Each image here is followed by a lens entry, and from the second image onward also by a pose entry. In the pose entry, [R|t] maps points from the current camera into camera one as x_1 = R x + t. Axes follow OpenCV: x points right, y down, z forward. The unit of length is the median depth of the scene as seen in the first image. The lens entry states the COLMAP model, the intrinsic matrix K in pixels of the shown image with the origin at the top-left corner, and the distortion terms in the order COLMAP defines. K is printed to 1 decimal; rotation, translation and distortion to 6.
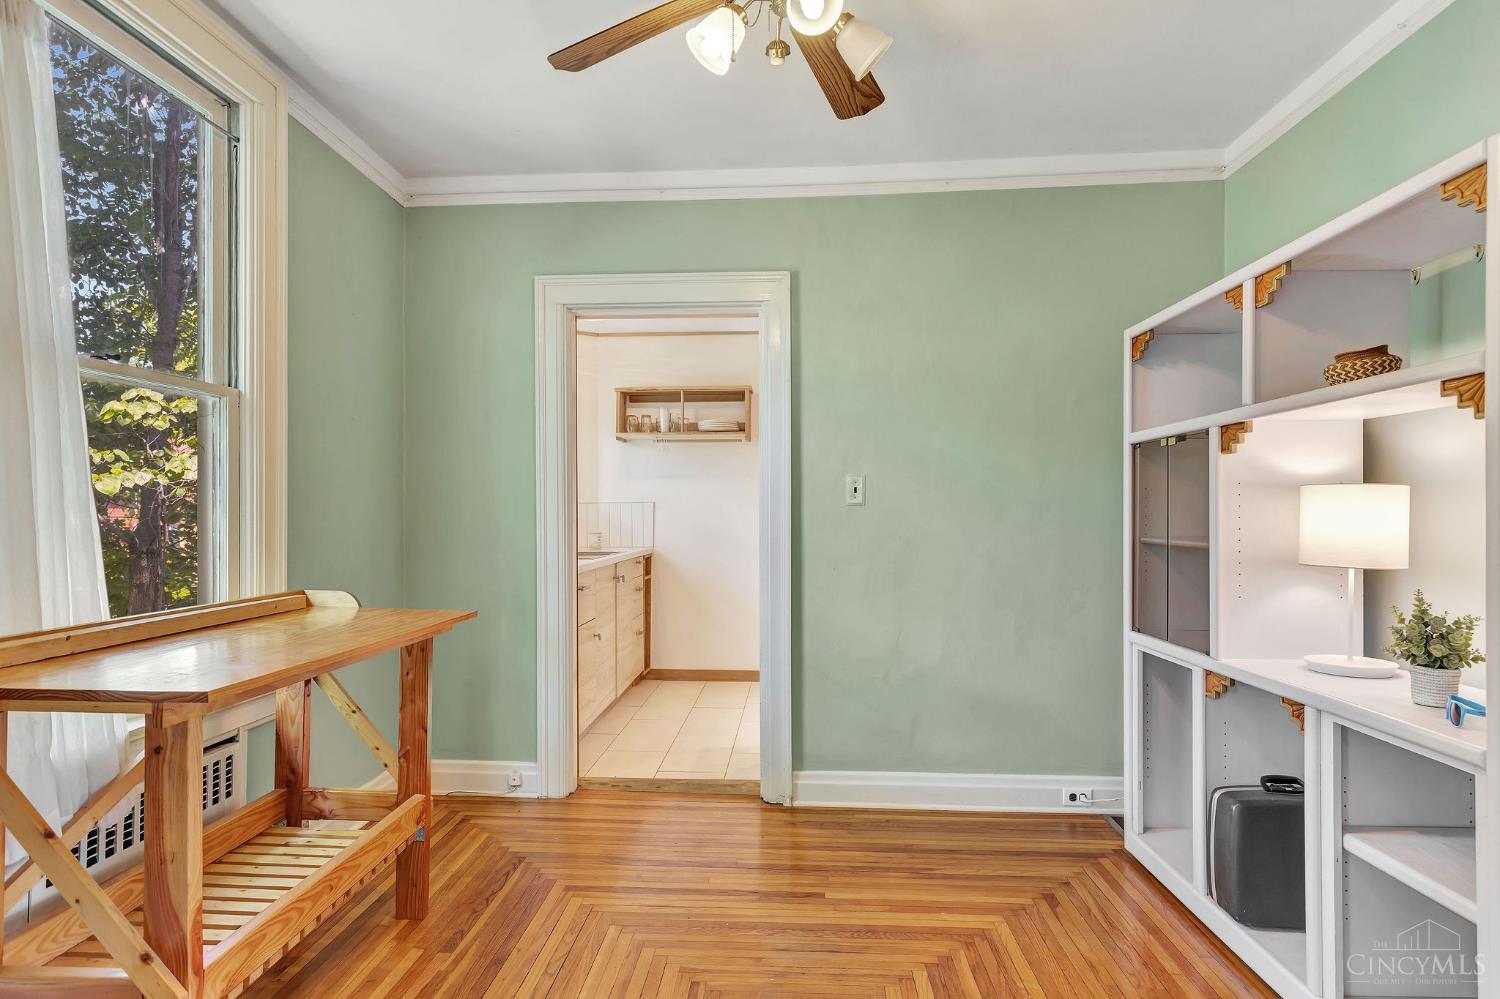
lens RADIAL K [[860.4, 0, 746.0], [0, 860.4, 507.2], [0, 0, 1]] dist [0.008139, 0.000852]
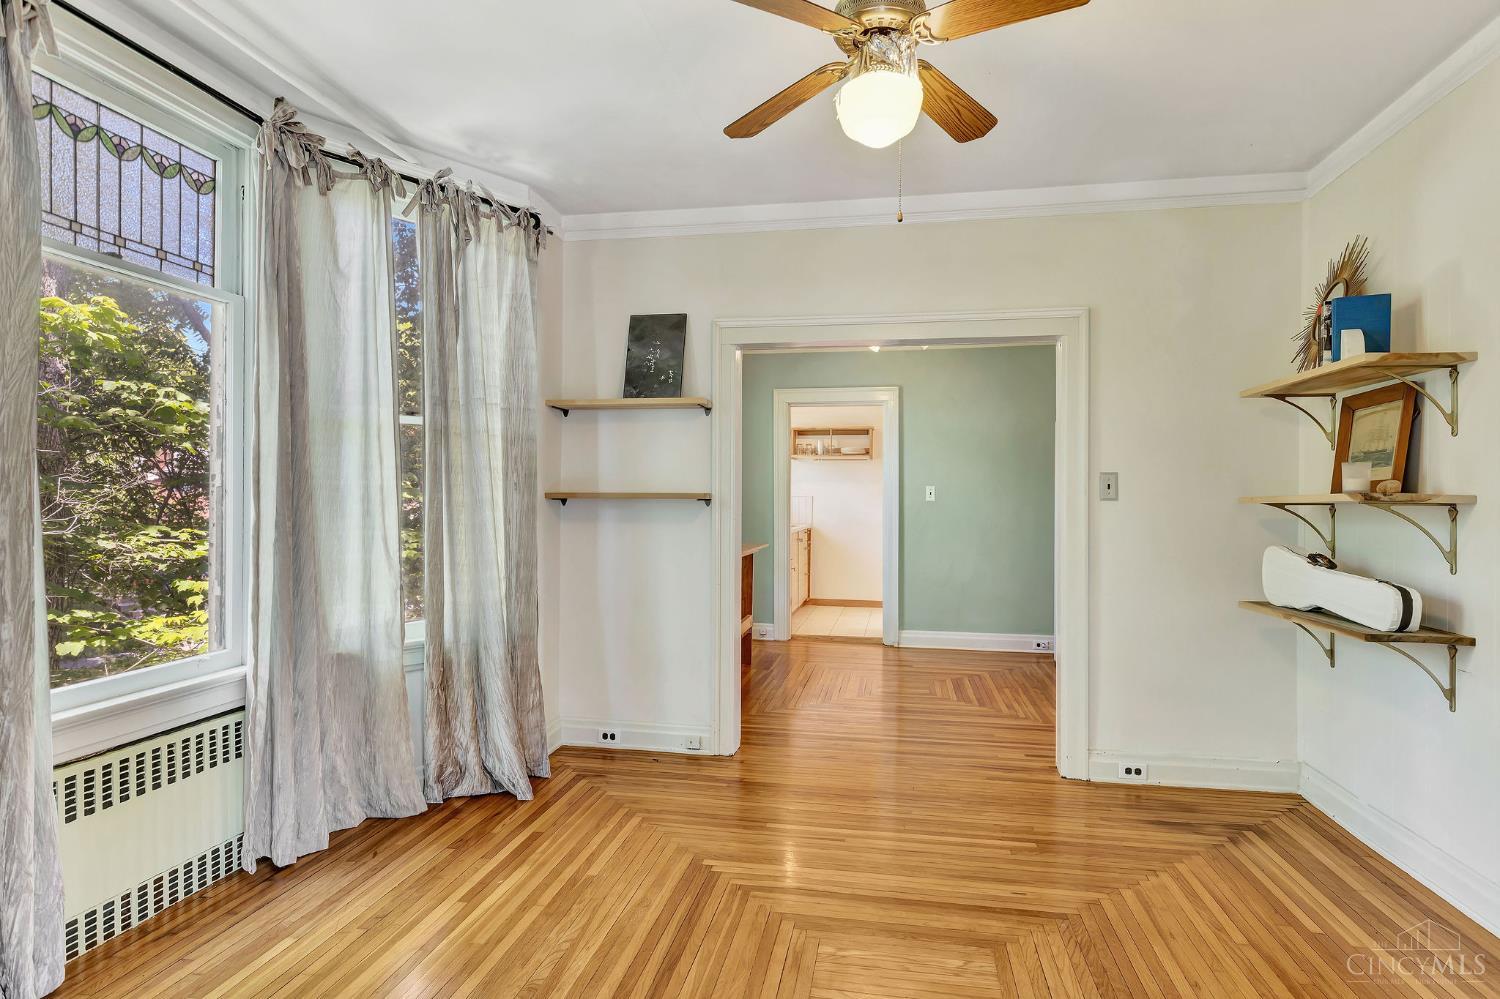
lens RADIAL K [[860.4, 0, 741.8], [0, 860.4, 500.1], [0, 0, 1]] dist [0.008139, 0.000852]
pose [[0.992412, 0.005847, -0.122819, -0.040789], [-0.005190, 0.999970, 0.005670, -0.008071], [0.122848, -0.004990, 0.992413, -0.657202]]
